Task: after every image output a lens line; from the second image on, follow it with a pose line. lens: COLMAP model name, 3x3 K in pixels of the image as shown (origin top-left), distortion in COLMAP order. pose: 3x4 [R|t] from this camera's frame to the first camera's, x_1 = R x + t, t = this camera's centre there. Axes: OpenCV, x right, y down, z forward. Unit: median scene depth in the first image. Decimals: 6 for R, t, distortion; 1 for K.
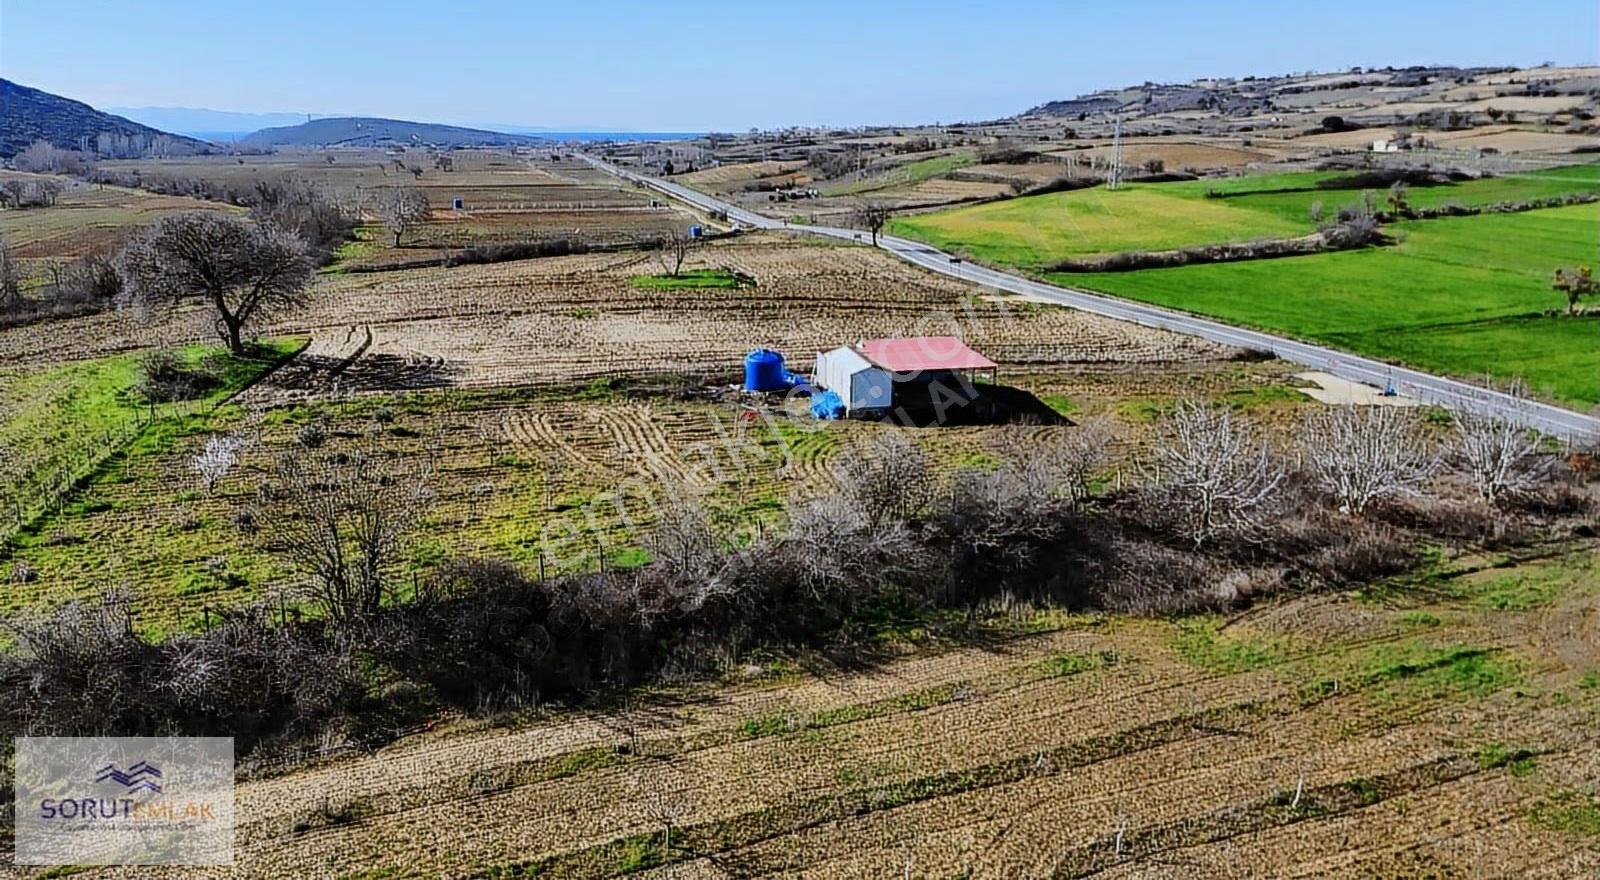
lens RADIAL K [[1171.4, 0, 796.1], [0, 1171.4, 439.4], [0, 0, 1]] dist [0.077715, -0.074918]
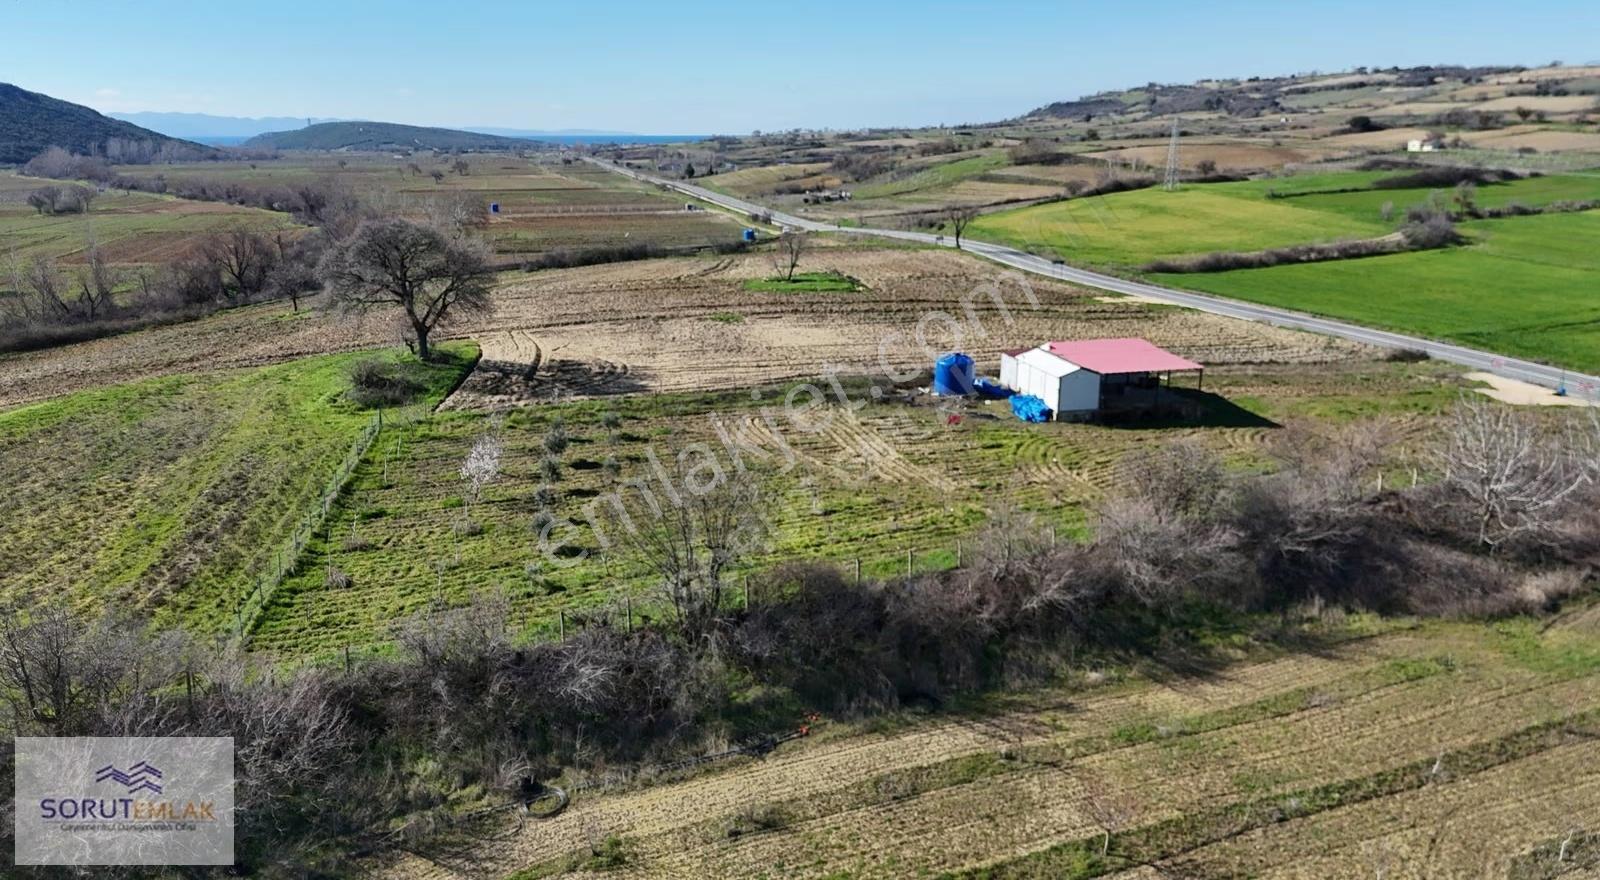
lens RADIAL K [[1171.4, 0, 795.0], [0, 1171.4, 437.5], [0, 0, 1]] dist [0.077715, -0.074918]
pose [[0.999986, -0.004766, 0.002254, -0.074307], [0.004774, 0.999983, -0.003375, -0.000756], [-0.002238, 0.003386, 0.999992, 0.000498]]
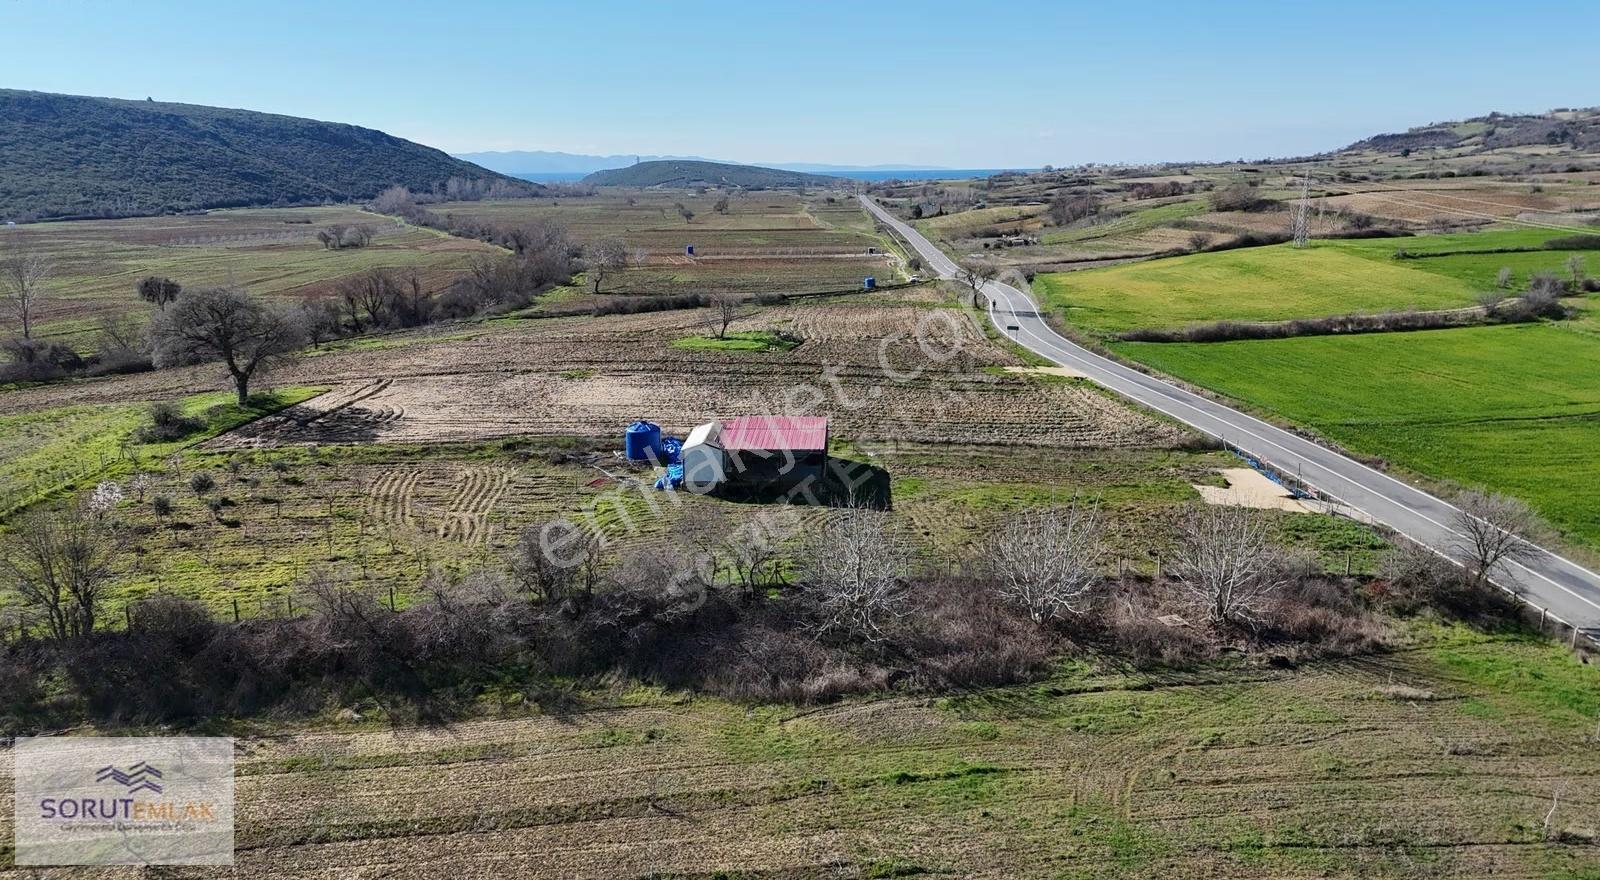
lens RADIAL K [[1171.4, 0, 797.0], [0, 1171.4, 427.7], [0, 0, 1]] dist [0.077715, -0.074918]
pose [[0.967775, 0.050402, -0.246721, 0.172693], [-0.059822, 0.997733, -0.030829, -0.020416], [0.244608, 0.044595, 0.968596, -0.013295]]
